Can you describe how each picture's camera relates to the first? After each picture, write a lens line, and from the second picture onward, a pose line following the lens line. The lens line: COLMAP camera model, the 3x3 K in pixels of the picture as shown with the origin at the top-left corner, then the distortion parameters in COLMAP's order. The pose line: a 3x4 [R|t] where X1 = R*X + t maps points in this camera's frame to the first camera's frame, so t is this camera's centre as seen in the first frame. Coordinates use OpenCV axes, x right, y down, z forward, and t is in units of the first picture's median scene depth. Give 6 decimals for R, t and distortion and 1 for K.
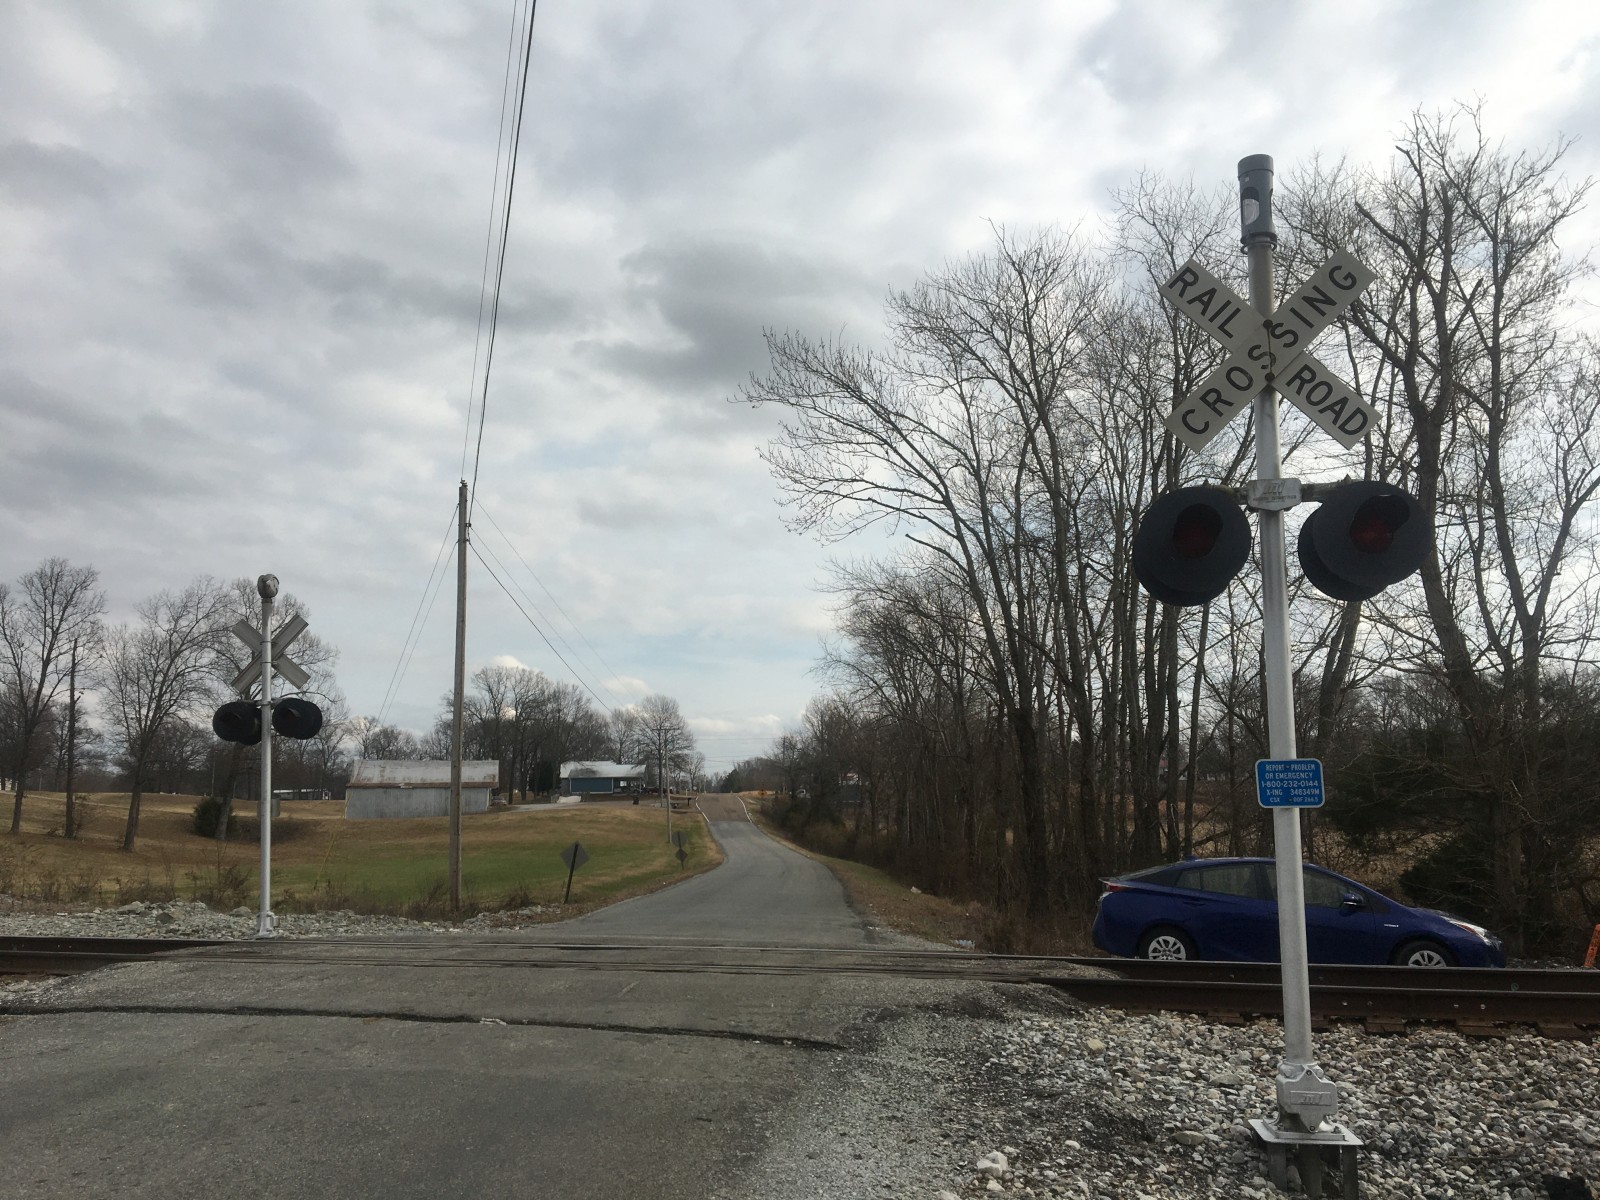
lens RADIAL K [[1346.3, 0, 783.5], [0, 1346.3, 601.8], [0, 0, 1]] dist [0.099259, -0.152717]
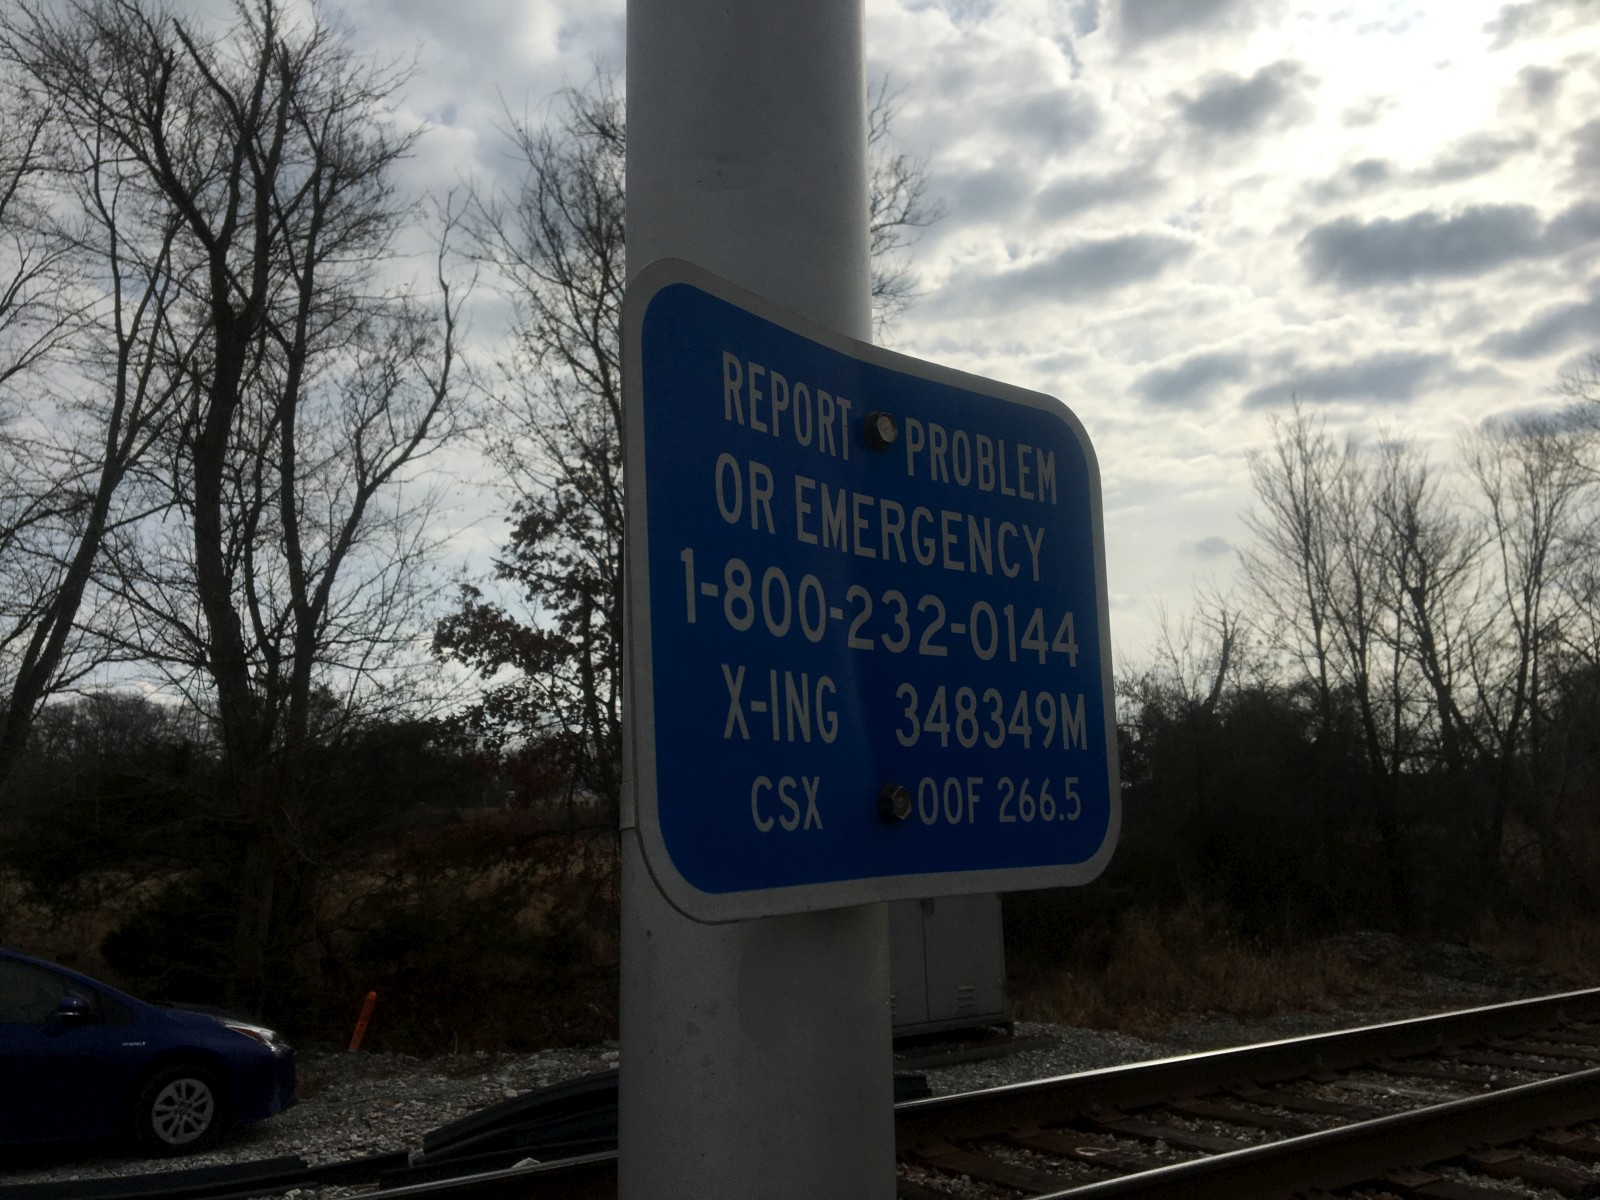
lens RADIAL K [[1329.6, 0, 791.5], [0, 1329.6, 608.8], [0, 0, 1]] dist [0.059423, -0.078675]
pose [[0.603298, 0.118837, 0.788613, 0.091385], [-0.100124, 0.992298, -0.072934, 0.042657], [-0.791206, -0.034958, 0.610550, 0.290847]]
